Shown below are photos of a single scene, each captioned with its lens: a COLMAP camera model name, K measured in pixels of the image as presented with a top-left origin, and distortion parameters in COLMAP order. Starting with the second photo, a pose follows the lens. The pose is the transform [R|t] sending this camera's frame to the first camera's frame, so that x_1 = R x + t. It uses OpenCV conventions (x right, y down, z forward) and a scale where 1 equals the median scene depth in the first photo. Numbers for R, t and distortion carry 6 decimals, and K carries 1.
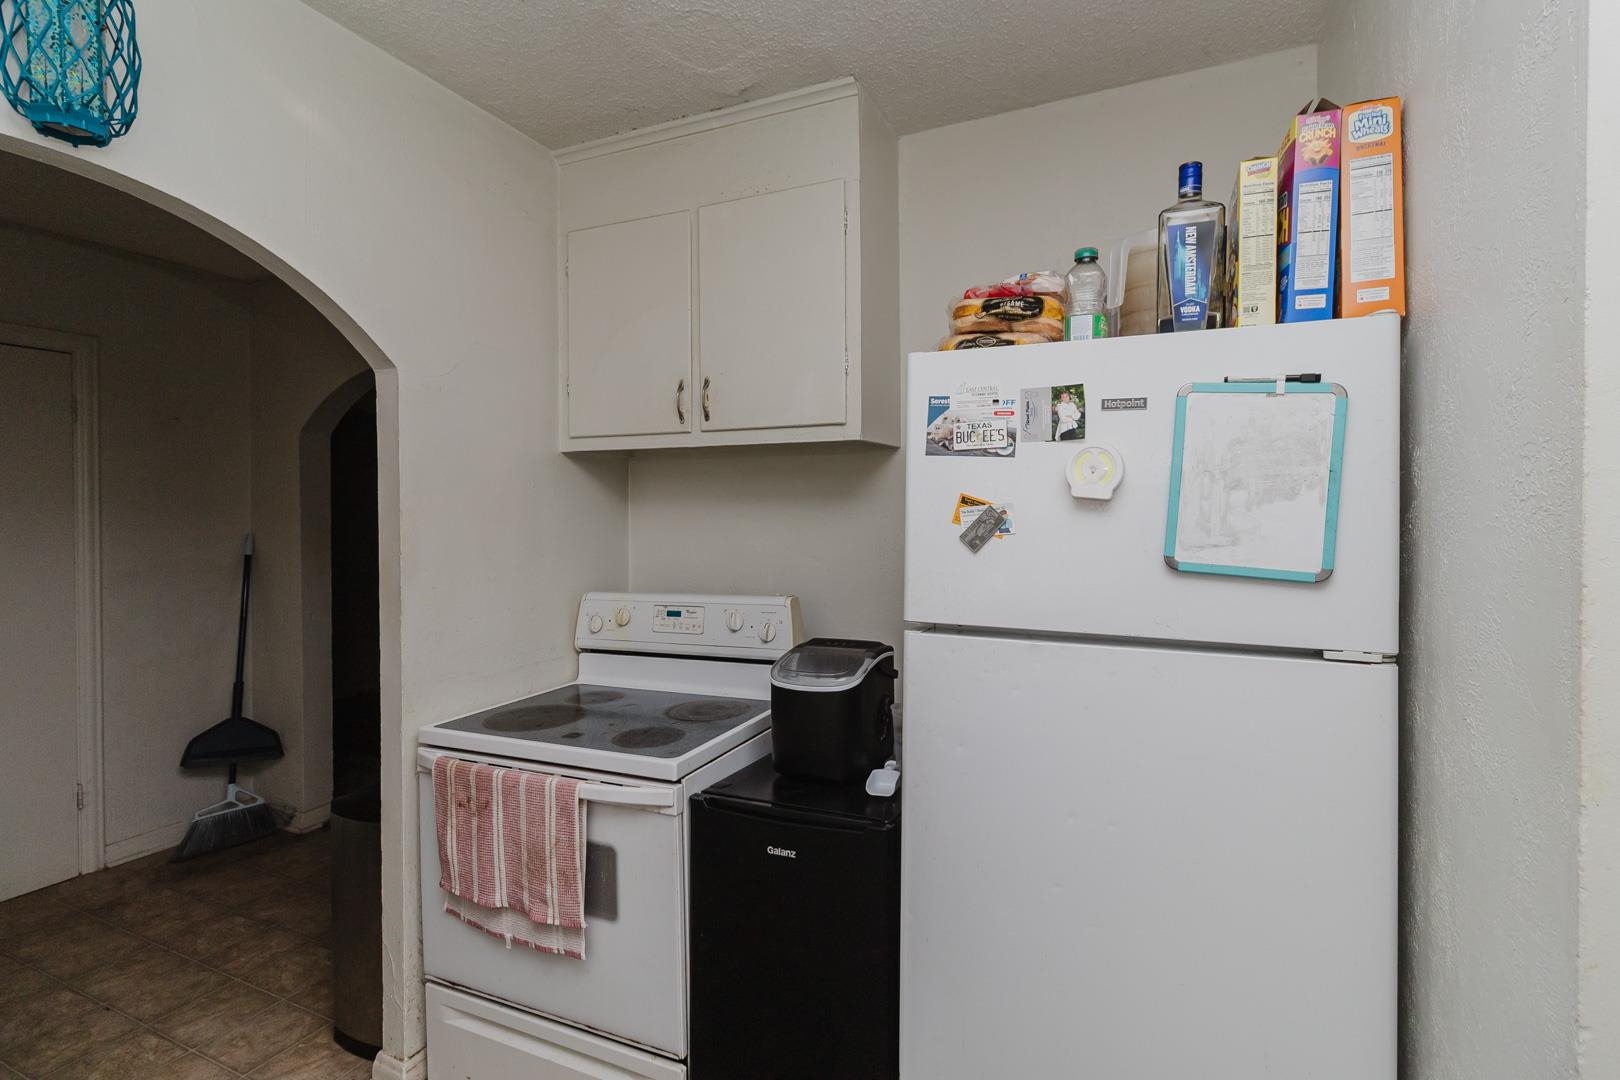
lens RADIAL K [[743.8, 0, 813.5], [0, 743.8, 528.2], [0, 0, 1]] dist [-0.001027, 0.000629]
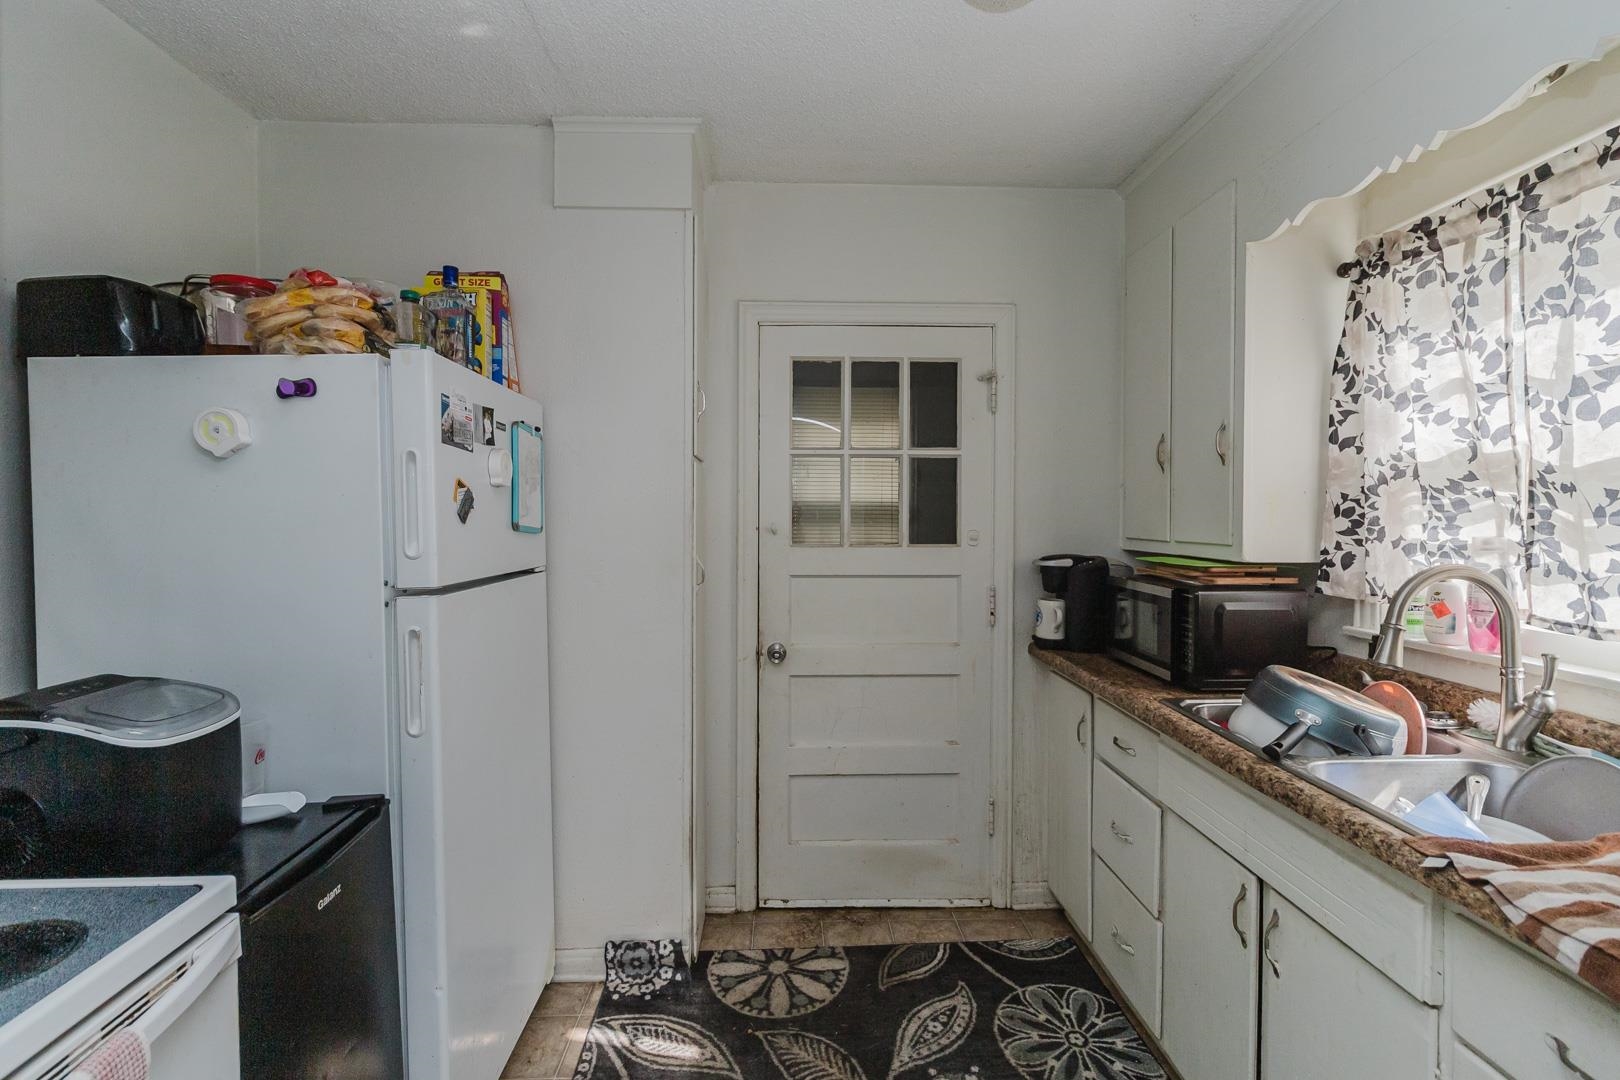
lens RADIAL K [[743.8, 0, 818.0], [0, 743.8, 525.0], [0, 0, 1]] dist [-0.001027, 0.000629]
pose [[-0.449905, -0.016976, 0.892915, -1.235876], [0.013201, 0.999584, 0.025656, 0.009459], [-0.892979, 0.023330, -0.449494, 1.062776]]
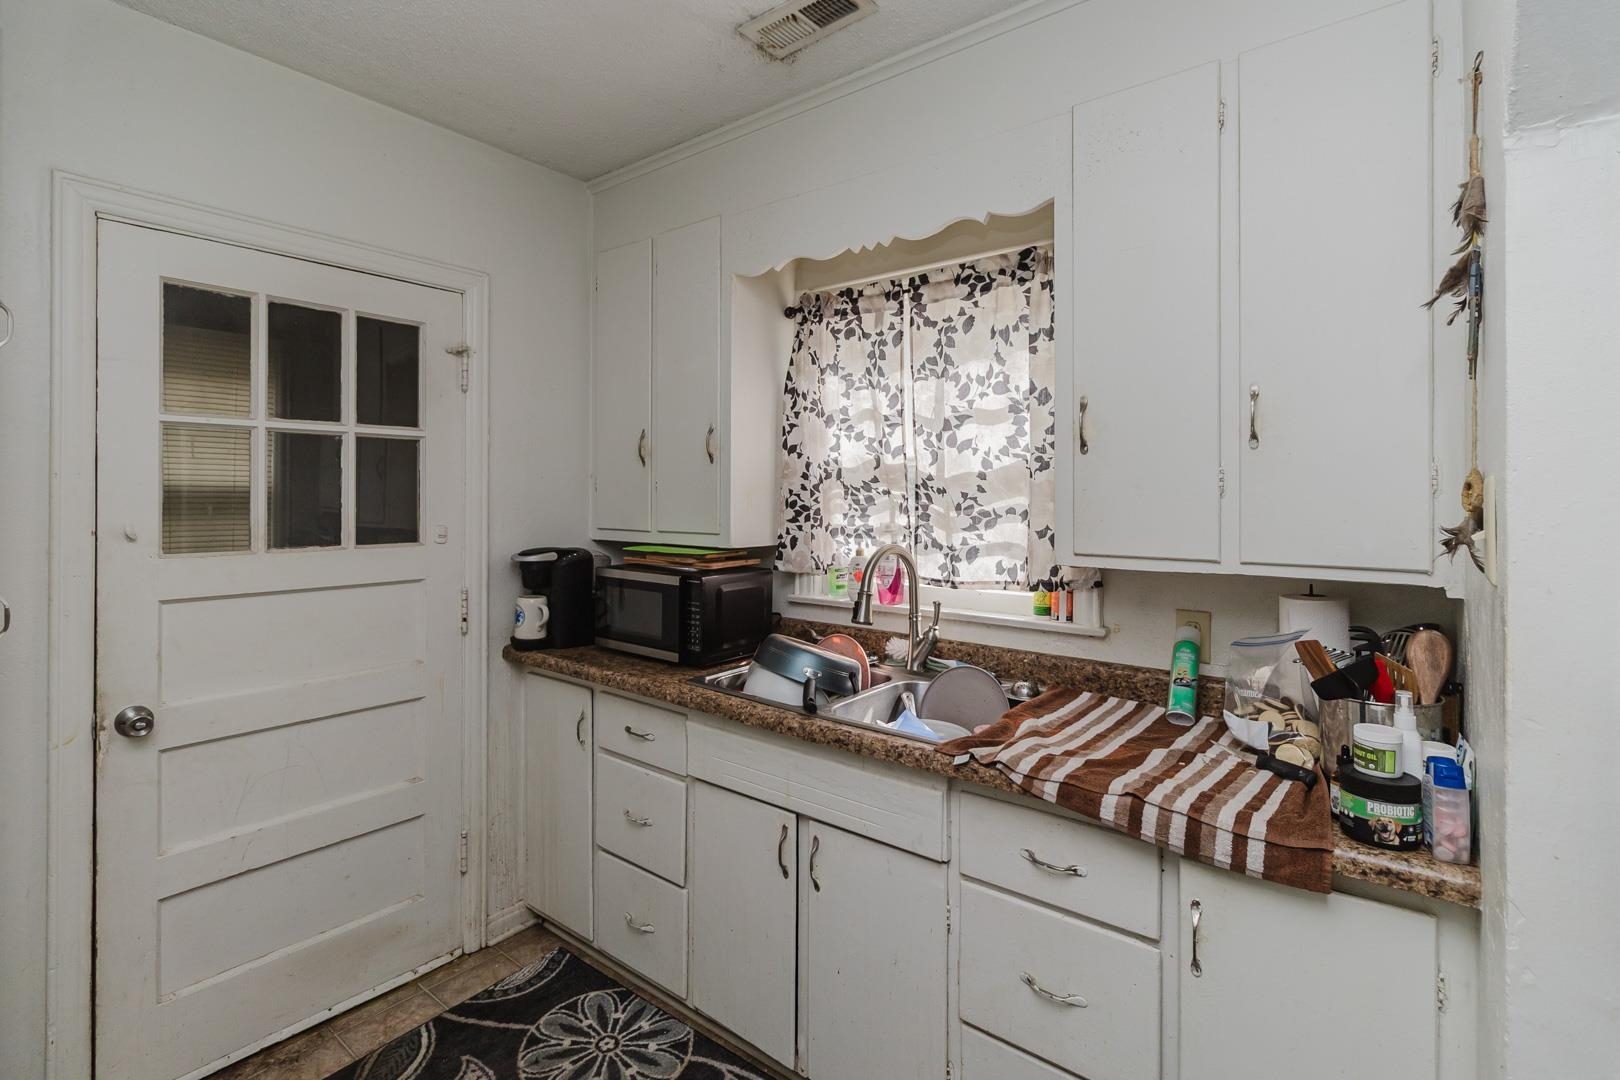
lens RADIAL K [[743.8, 0, 826.5], [0, 743.8, 498.2], [0, 0, 1]] dist [-0.001027, 0.000629]
pose [[-0.973161, -0.006446, 0.230034, -0.873225], [-0.001477, 0.999762, 0.021766, -0.022860], [-0.230120, 0.020842, -0.972939, 1.271703]]
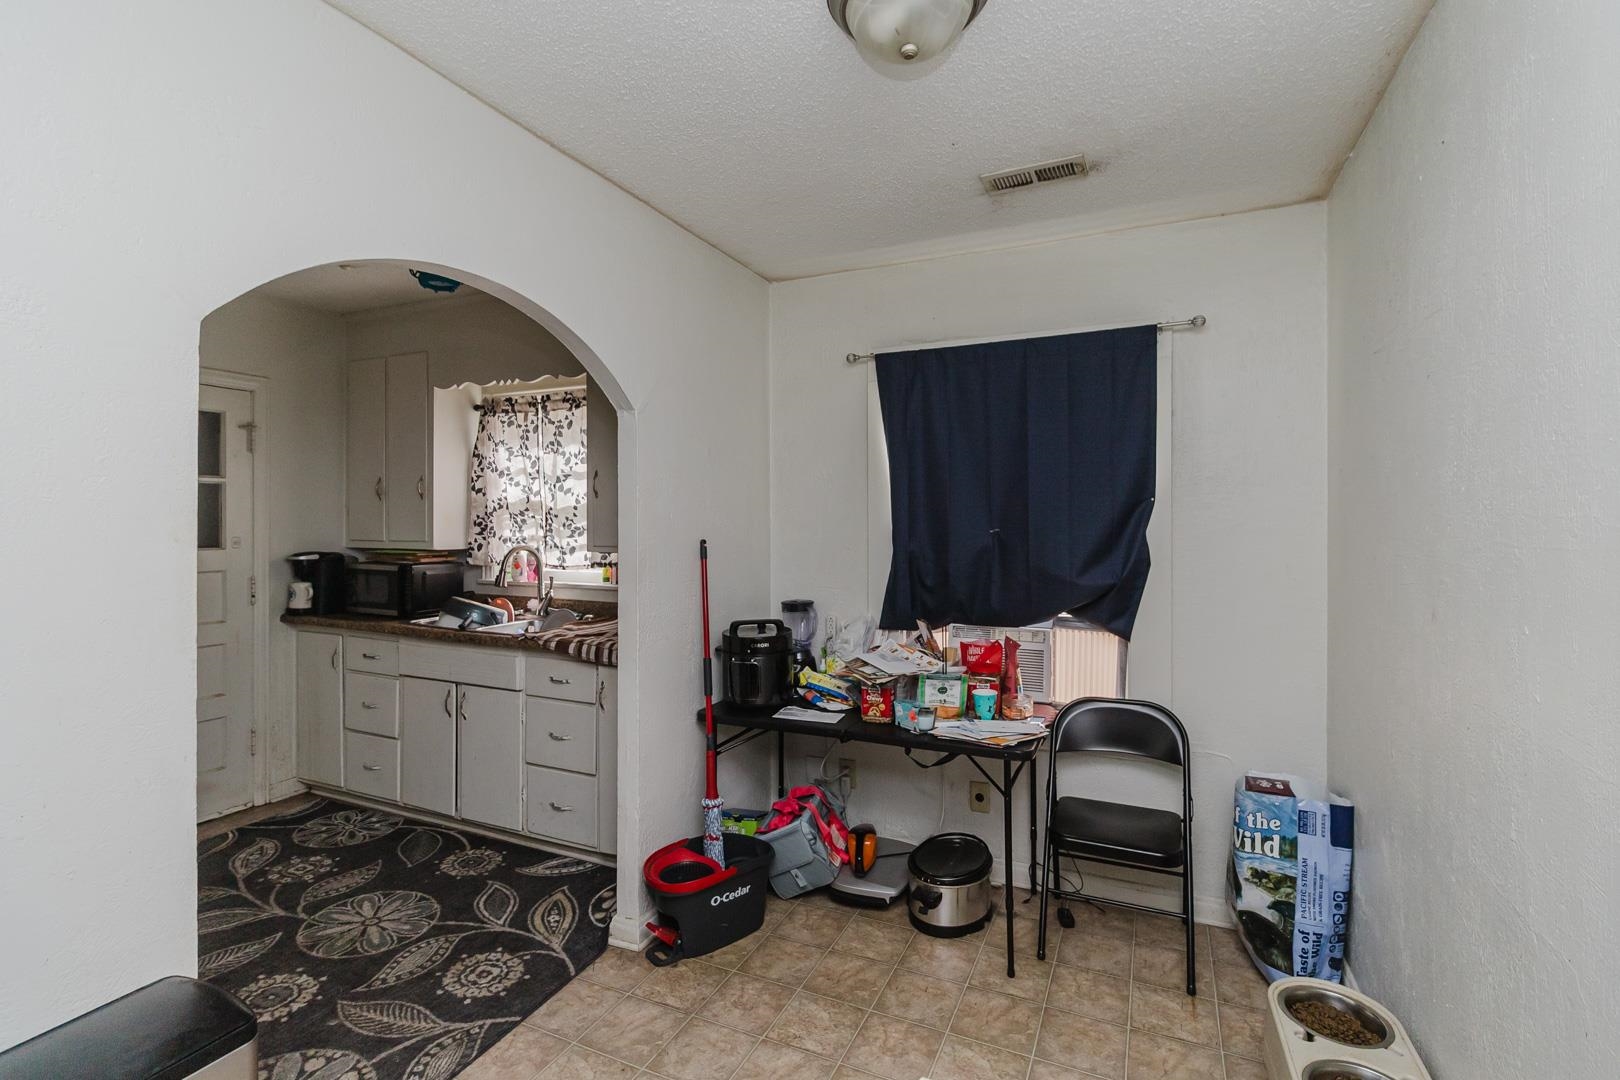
lens RADIAL K [[743.8, 0, 809.1], [0, 743.8, 523.1], [0, 0, 1]] dist [-0.001027, 0.000629]
pose [[-0.999906, -0.005357, 0.012654, -1.840204], [-0.005089, 0.999764, 0.021101, -0.043899], [-0.012764, 0.021034, -0.999697, 2.641269]]
